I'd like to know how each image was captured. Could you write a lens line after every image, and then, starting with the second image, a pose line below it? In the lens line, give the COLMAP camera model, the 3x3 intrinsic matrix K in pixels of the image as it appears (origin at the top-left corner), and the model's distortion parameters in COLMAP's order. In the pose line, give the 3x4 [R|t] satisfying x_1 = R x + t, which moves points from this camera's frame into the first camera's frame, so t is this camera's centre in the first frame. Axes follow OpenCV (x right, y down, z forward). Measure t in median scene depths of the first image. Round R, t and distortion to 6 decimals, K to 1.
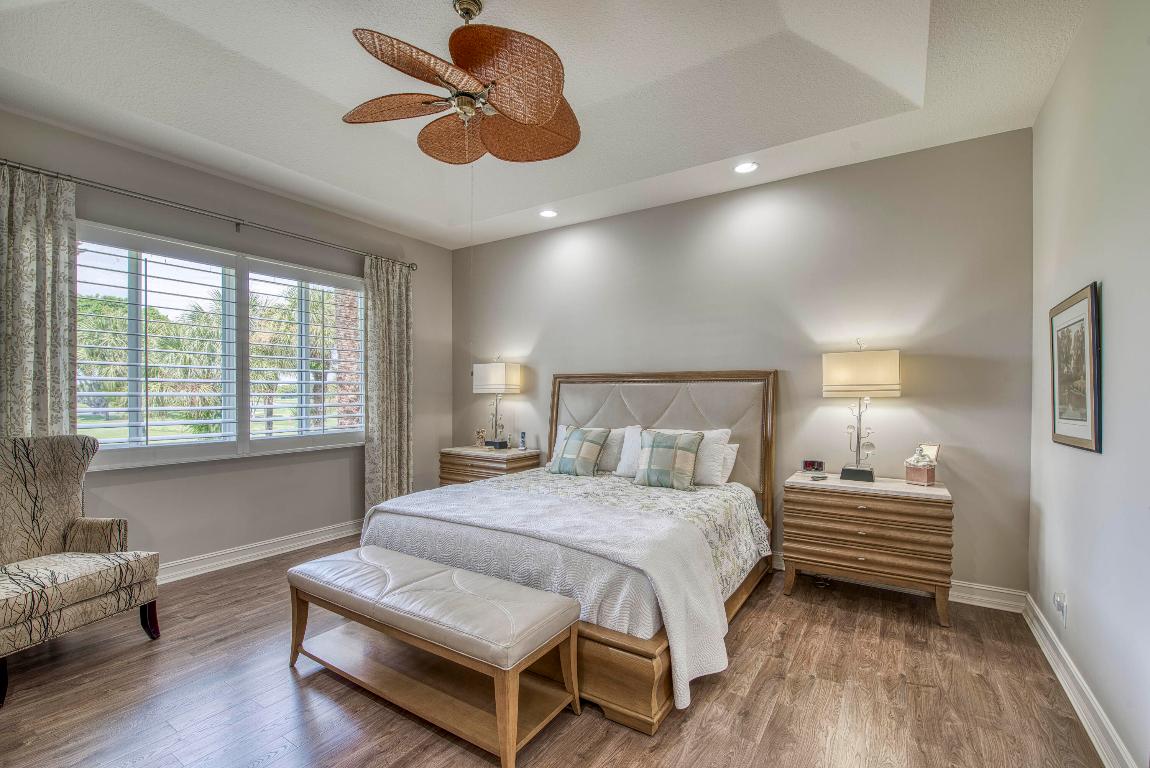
lens RADIAL K [[501.1, 0, 589.4], [0, 501.1, 392.5], [0, 0, 1]] dist [-0.000110, -0.000265]
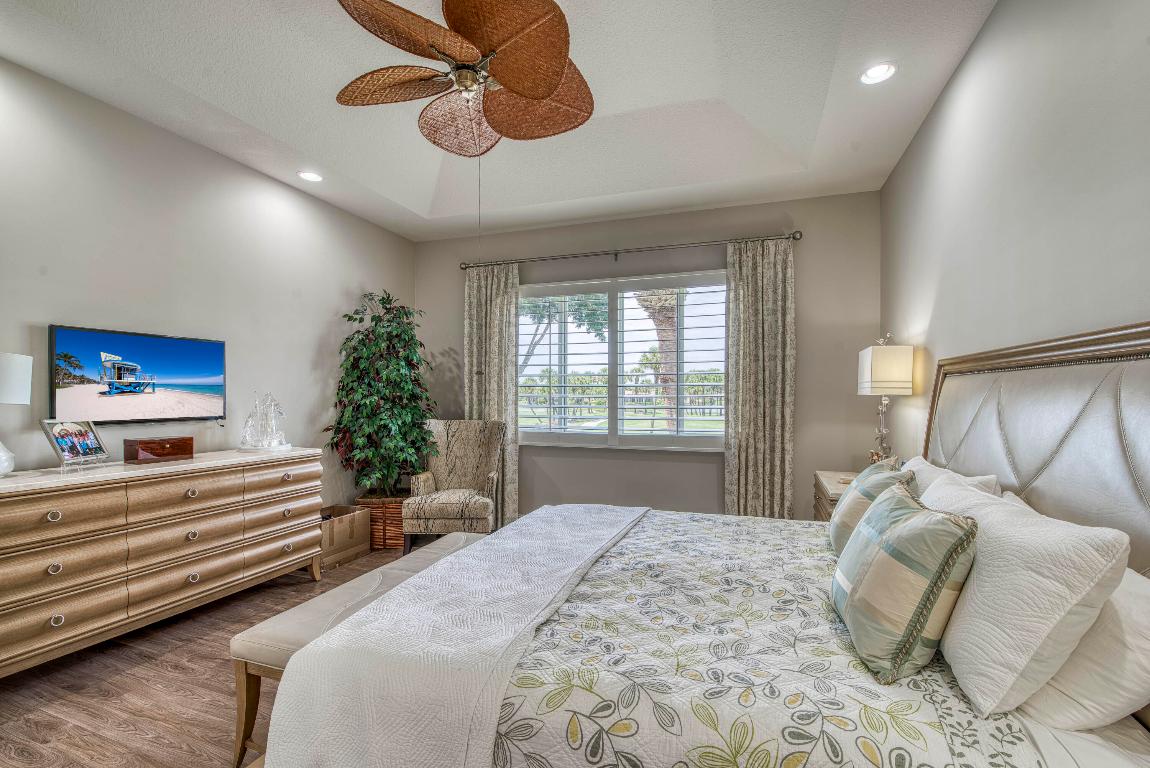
lens RADIAL K [[501.1, 0, 589.4], [0, 501.1, 392.5], [0, 0, 1]] dist [-0.000110, -0.000265]
pose [[0.244250, -0.004086, -0.969704, 0.373246], [0.000354, 0.999991, -0.004124, 0.000817], [0.969712, 0.000664, 0.244249, 0.534484]]
